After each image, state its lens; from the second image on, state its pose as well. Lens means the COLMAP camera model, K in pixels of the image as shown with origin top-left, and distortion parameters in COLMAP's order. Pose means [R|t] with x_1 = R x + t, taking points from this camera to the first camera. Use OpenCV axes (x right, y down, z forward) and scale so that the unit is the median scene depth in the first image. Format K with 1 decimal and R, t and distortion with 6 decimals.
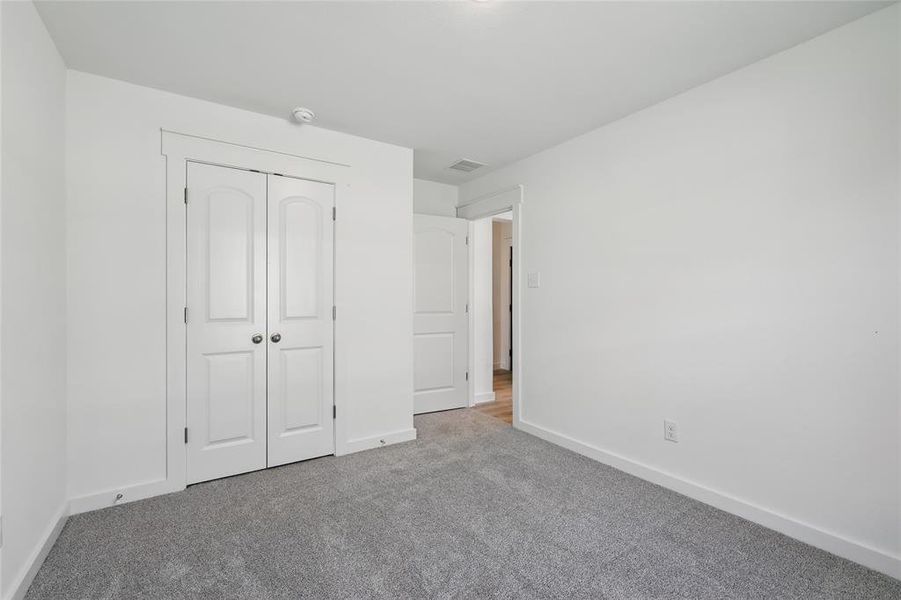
lens RADIAL K [[387.5, 0, 448.2], [0, 387.5, 304.6], [0, 0, 1]] dist [0.000126, -0.000041]
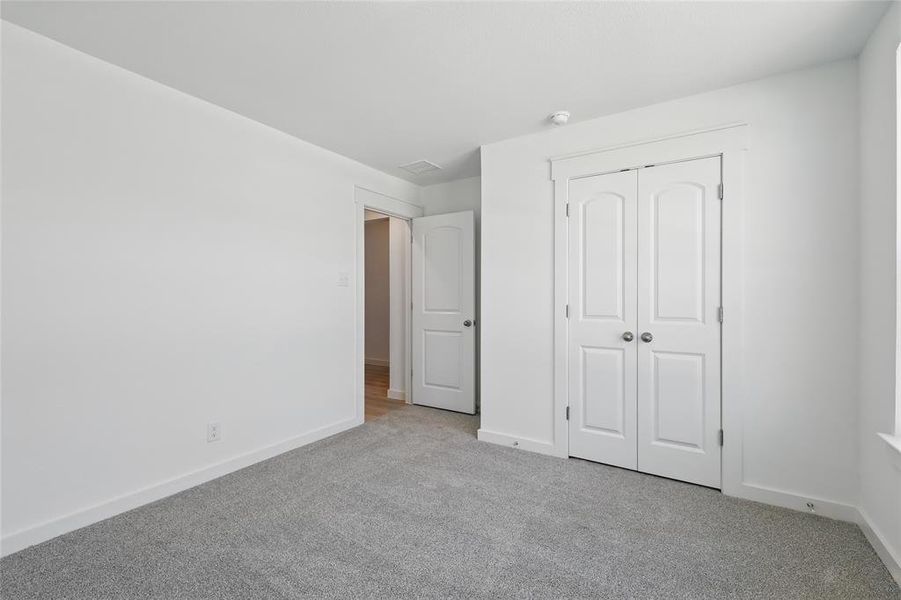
lens RADIAL K [[395.9, 0, 450.0], [0, 395.9, 298.8], [0, 0, 1]] dist [0.001788, 0.000523]
pose [[0.411816, 0.001755, -0.911265, 0.248338], [-0.011768, 0.999925, -0.003392, -0.001413], [0.911191, 0.012120, 0.411806, 0.161382]]
